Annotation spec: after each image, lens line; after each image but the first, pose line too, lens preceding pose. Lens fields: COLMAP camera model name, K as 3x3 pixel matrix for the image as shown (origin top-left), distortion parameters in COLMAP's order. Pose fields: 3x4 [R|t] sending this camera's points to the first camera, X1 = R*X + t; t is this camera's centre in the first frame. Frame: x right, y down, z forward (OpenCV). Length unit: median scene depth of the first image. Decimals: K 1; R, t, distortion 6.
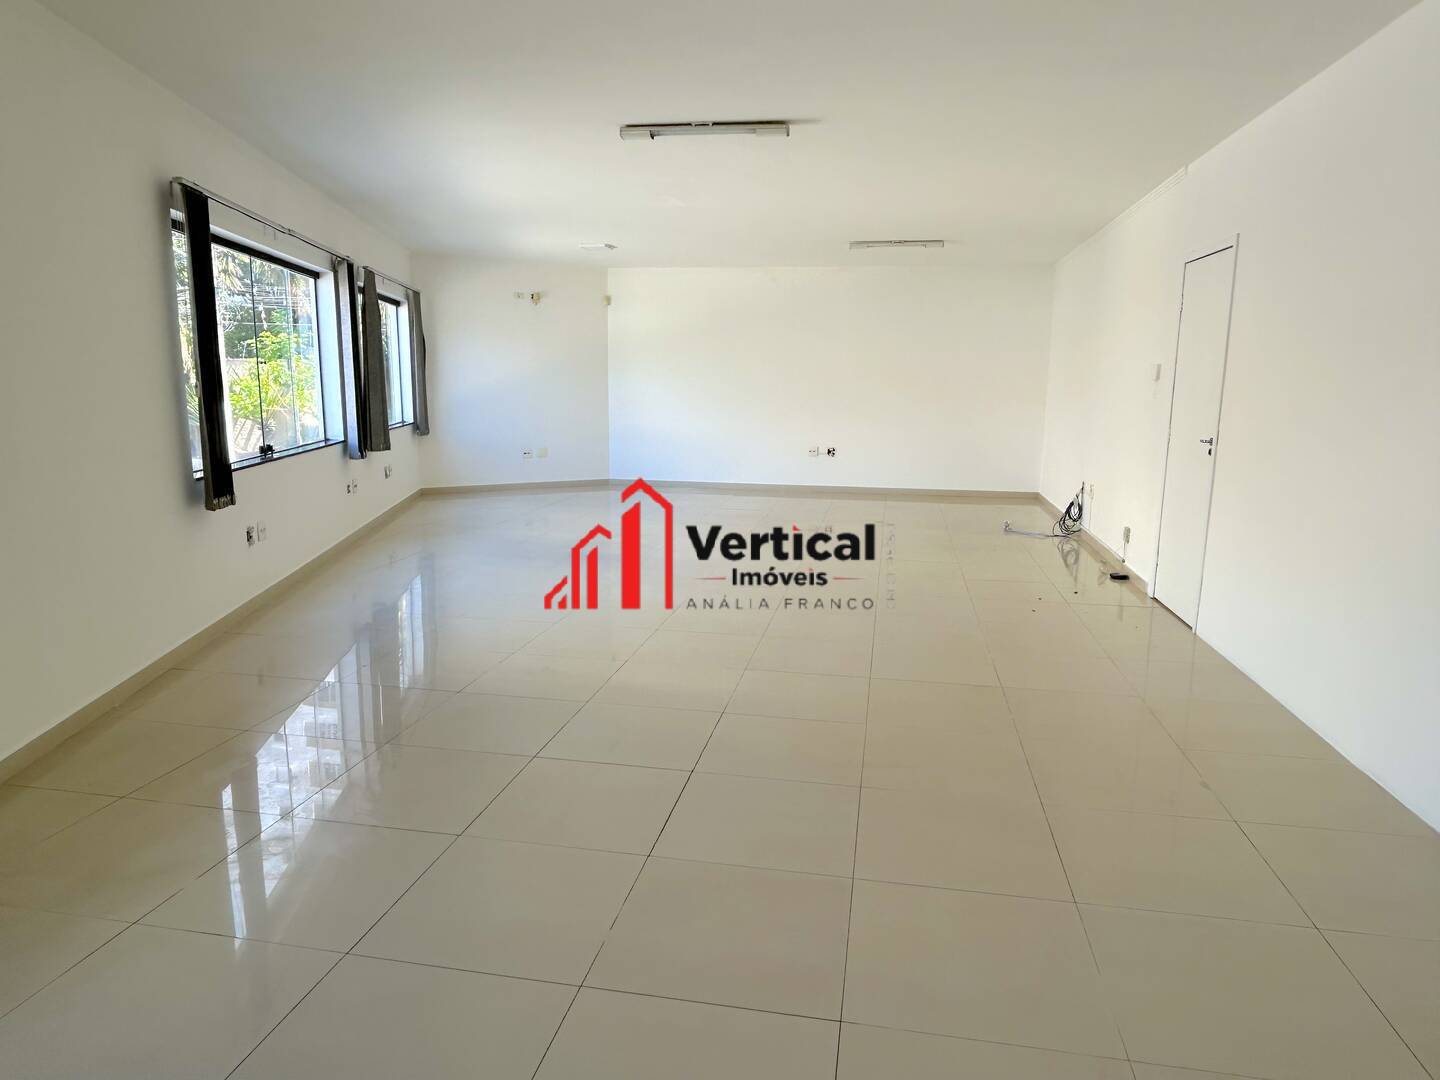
lens RADIAL K [[927.4, 0, 720.0], [0, 927.4, 540.0], [0, 0, 1]] dist [0.012278, -0.017559]
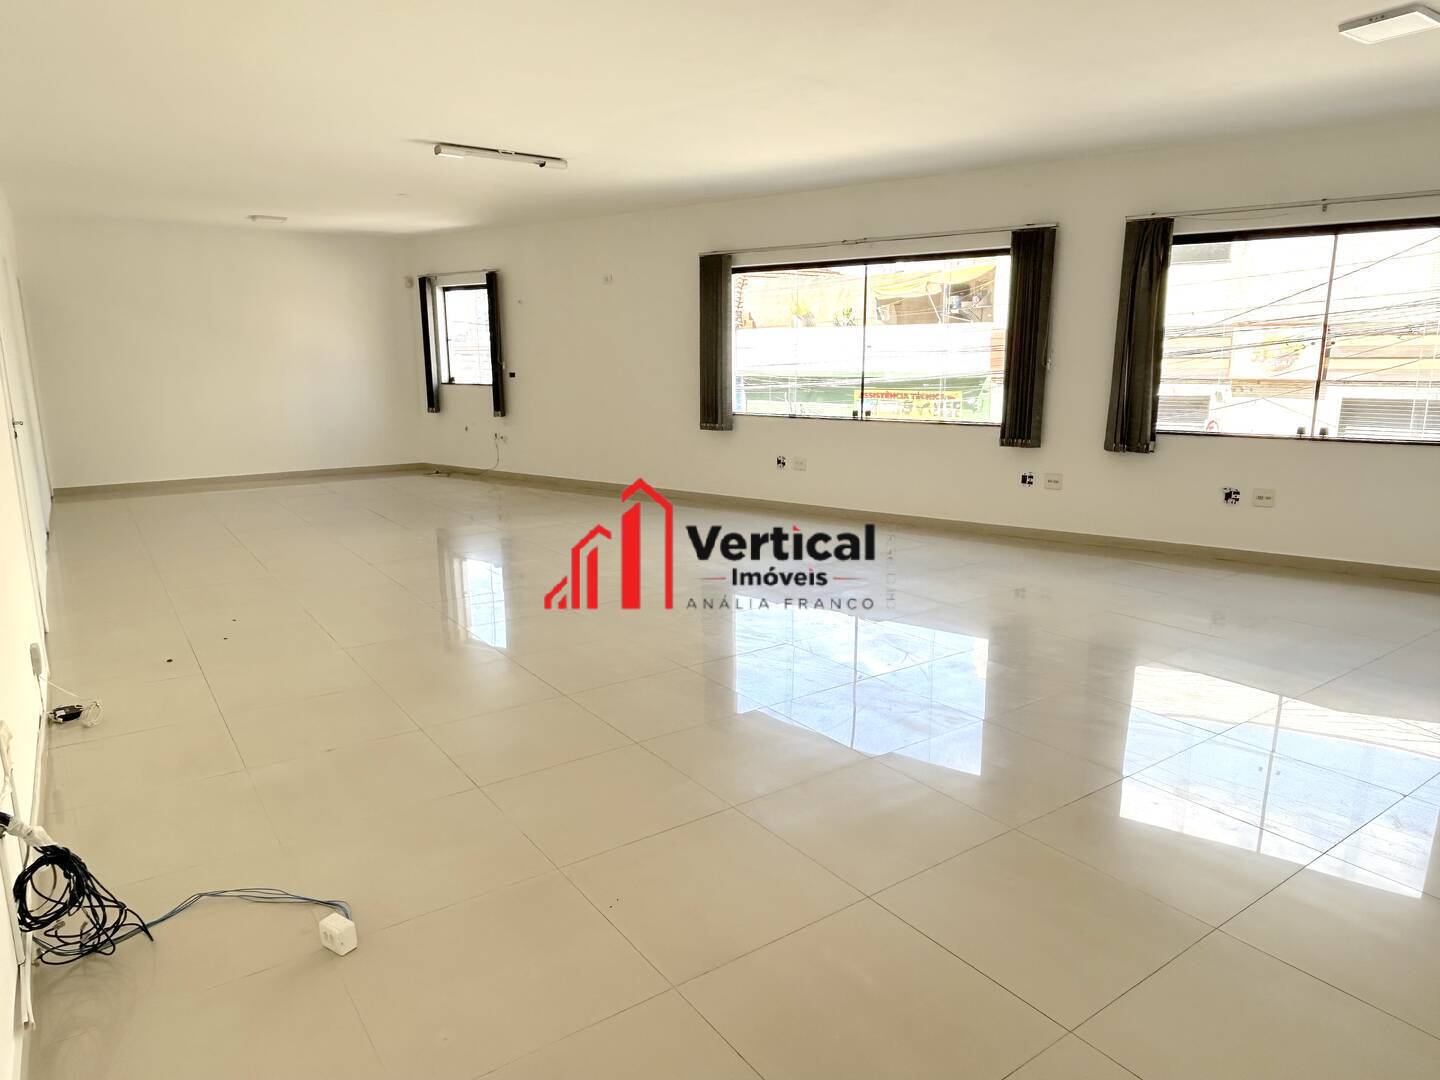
lens RADIAL K [[927.4, 0, 720.0], [0, 927.4, 540.0], [0, 0, 1]] dist [0.012278, -0.017559]
pose [[-0.691886, 0.131713, -0.709891, 0.437106], [-0.129897, 0.944468, 0.301839, -0.216039], [0.710225, 0.301051, -0.636356, 1.262899]]
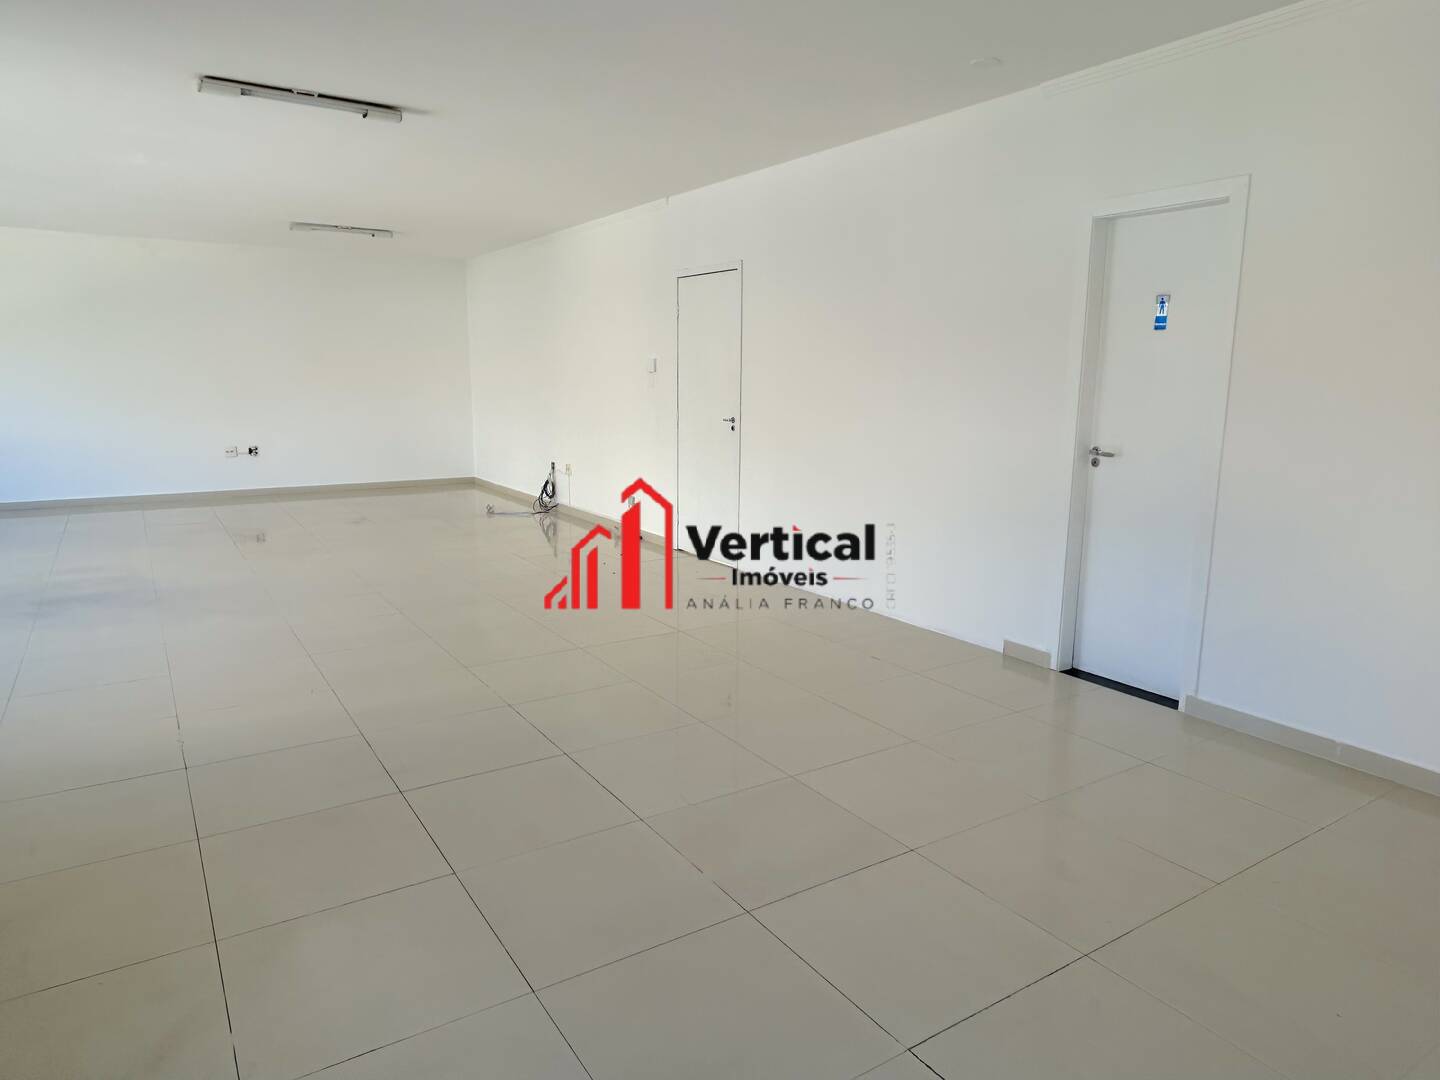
lens RADIAL K [[927.4, 0, 720.0], [0, 927.4, 540.0], [0, 0, 1]] dist [0.012278, -0.017559]
pose [[0.727074, -0.128008, 0.674520, -0.228667], [0.119359, 0.991071, 0.059424, -0.011865], [-0.676104, 0.037304, 0.735861, 0.043363]]
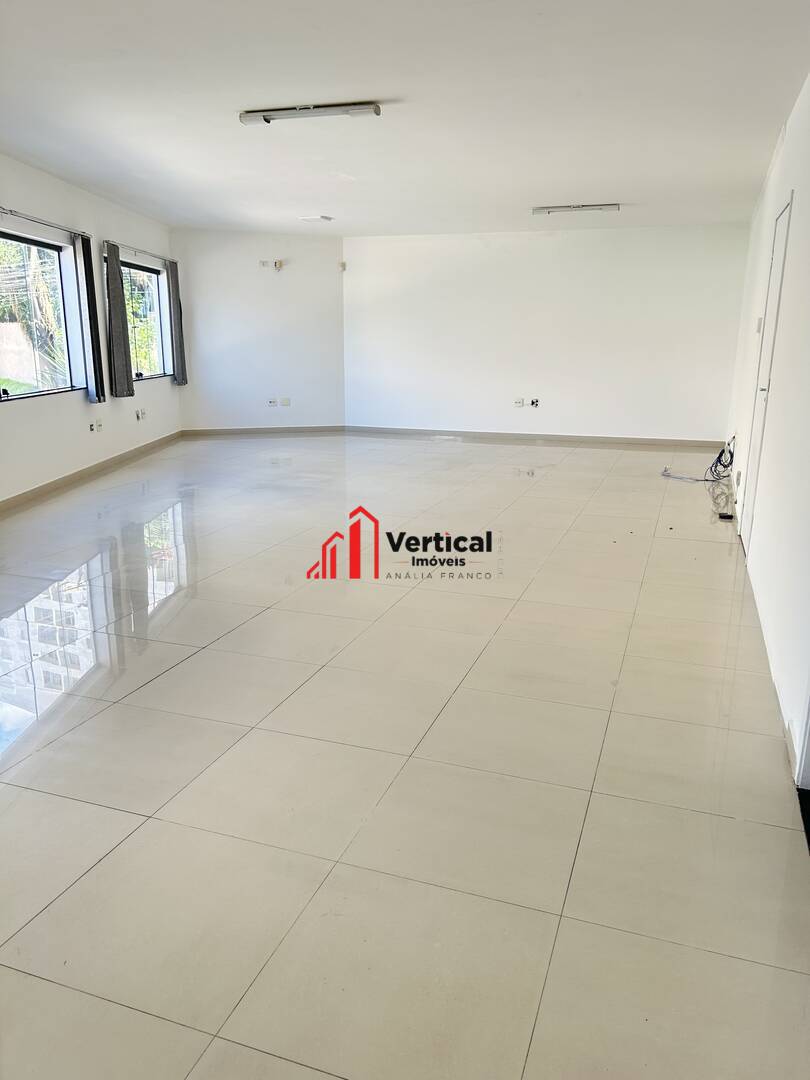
lens RADIAL K [[819.7, 0, 398.9], [0, 819.7, 551.1], [0, 0, 1]] dist [0.073106, -0.117824]
pose [[0.987155, 0.036424, -0.155556, 0.160126], [-0.023941, 0.996395, 0.081383, 0.008085], [0.157960, -0.076613, 0.984469, -0.020960]]
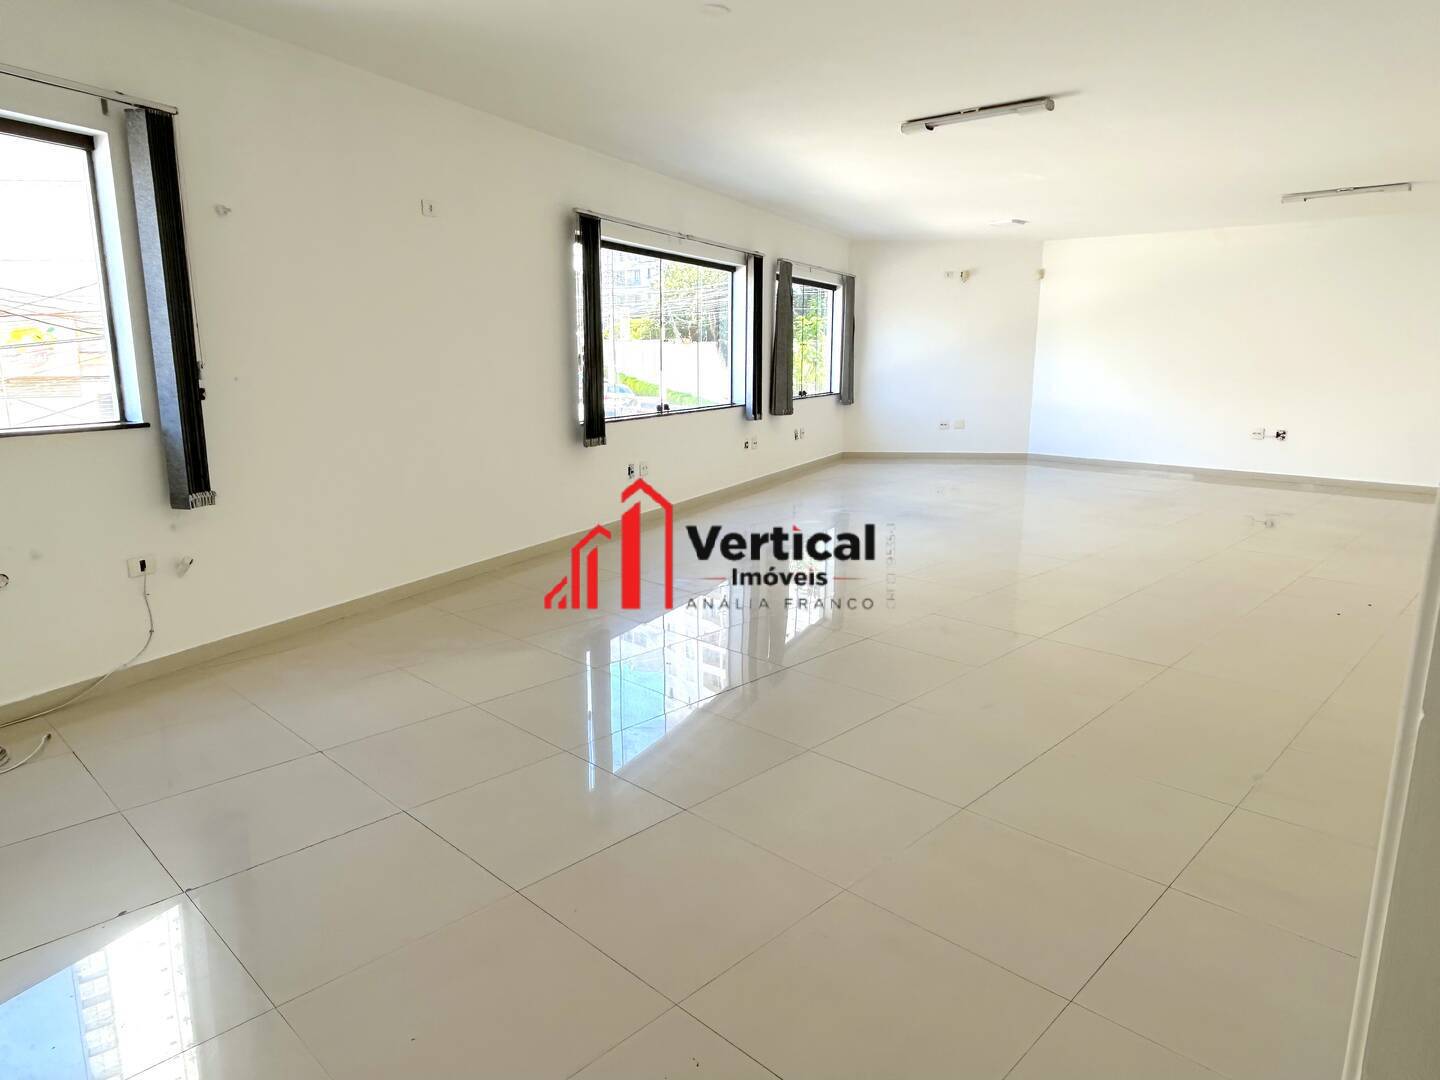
lens RADIAL K [[927.4, 0, 720.0], [0, 927.4, 540.0], [0, 0, 1]] dist [0.012278, -0.017559]
pose [[0.836843, 0.101871, -0.537881, 0.213385], [-0.089789, 0.994769, 0.048707, 0.011464], [0.540029, 0.007536, 0.841612, -0.033115]]
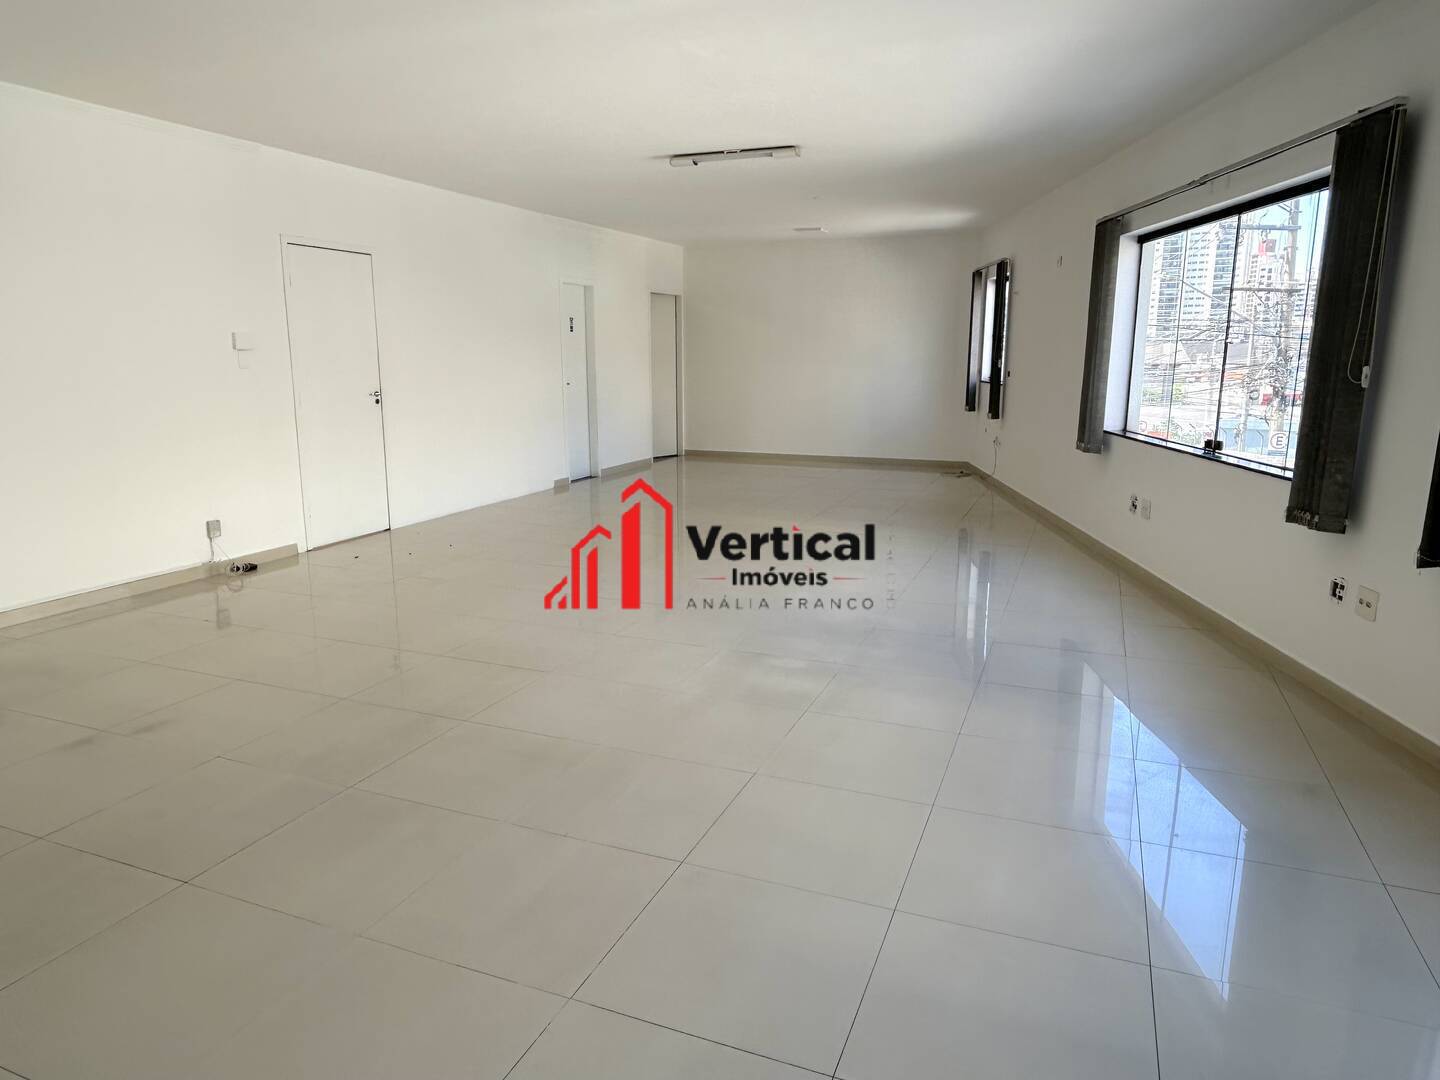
lens RADIAL K [[927.4, 0, 720.0], [0, 927.4, 540.0], [0, 0, 1]] dist [0.012278, -0.017559]
pose [[-0.980561, -0.052494, 0.189063, -0.152109], [0.020839, 0.930239, 0.366361, -0.244346], [-0.195106, 0.363179, -0.911062, 1.369525]]
